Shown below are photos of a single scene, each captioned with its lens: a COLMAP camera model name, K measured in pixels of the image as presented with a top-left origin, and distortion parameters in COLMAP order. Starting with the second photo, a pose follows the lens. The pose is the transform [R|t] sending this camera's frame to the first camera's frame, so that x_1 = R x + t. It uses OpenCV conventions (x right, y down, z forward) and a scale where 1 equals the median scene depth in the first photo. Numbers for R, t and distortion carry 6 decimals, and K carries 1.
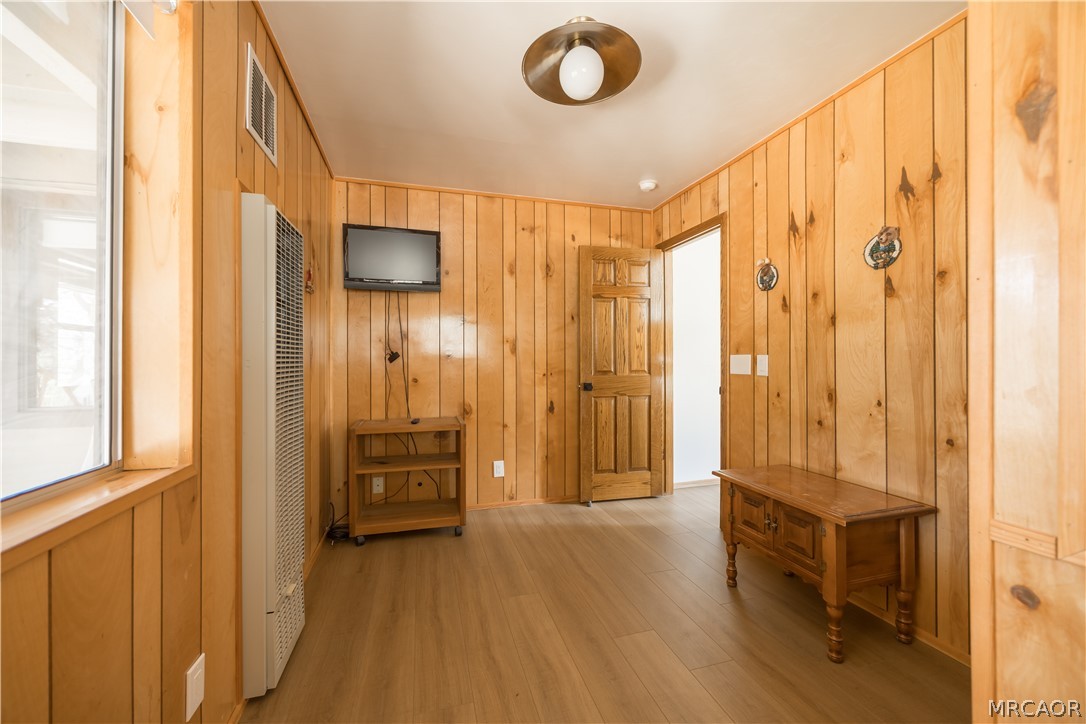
lens RADIAL K [[420.1, 0, 542.1], [0, 420.1, 358.9], [0, 0, 1]] dist [-0.000213, -0.000021]
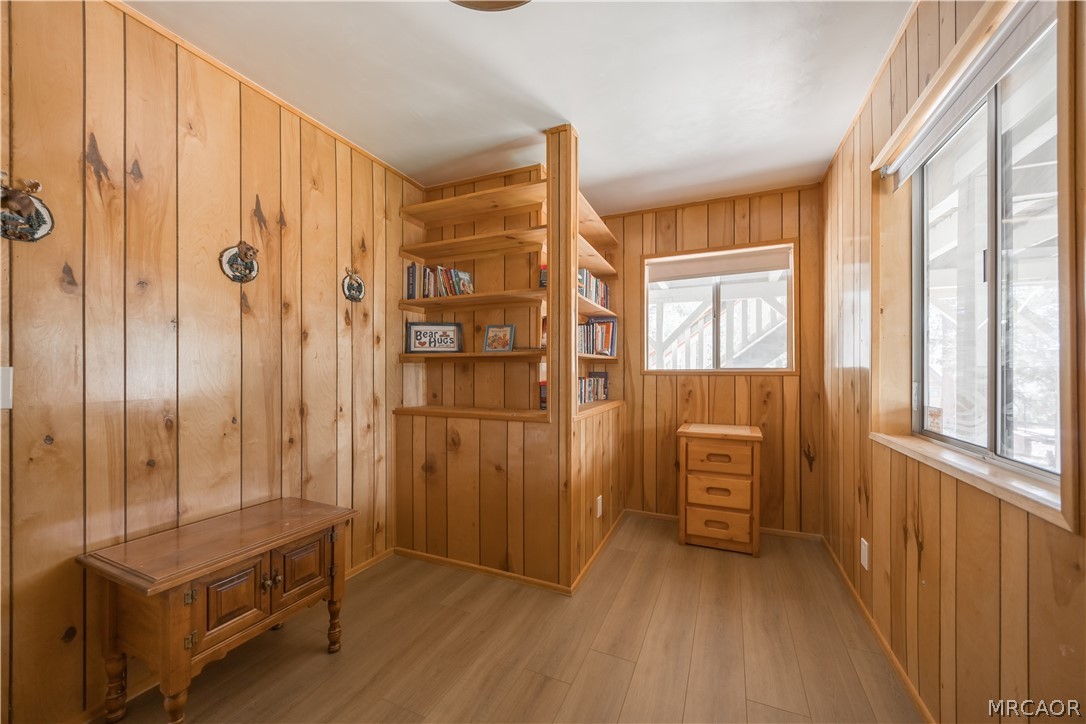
lens RADIAL K [[420.1, 0, 540.1], [0, 420.1, 371.1], [0, 0, 1]] dist [-0.000213, -0.000021]
pose [[-0.757446, 0.002784, 0.652892, -0.379693], [-0.001828, 0.999978, -0.006385, -0.002862], [-0.652895, -0.006030, -0.757424, 1.331476]]
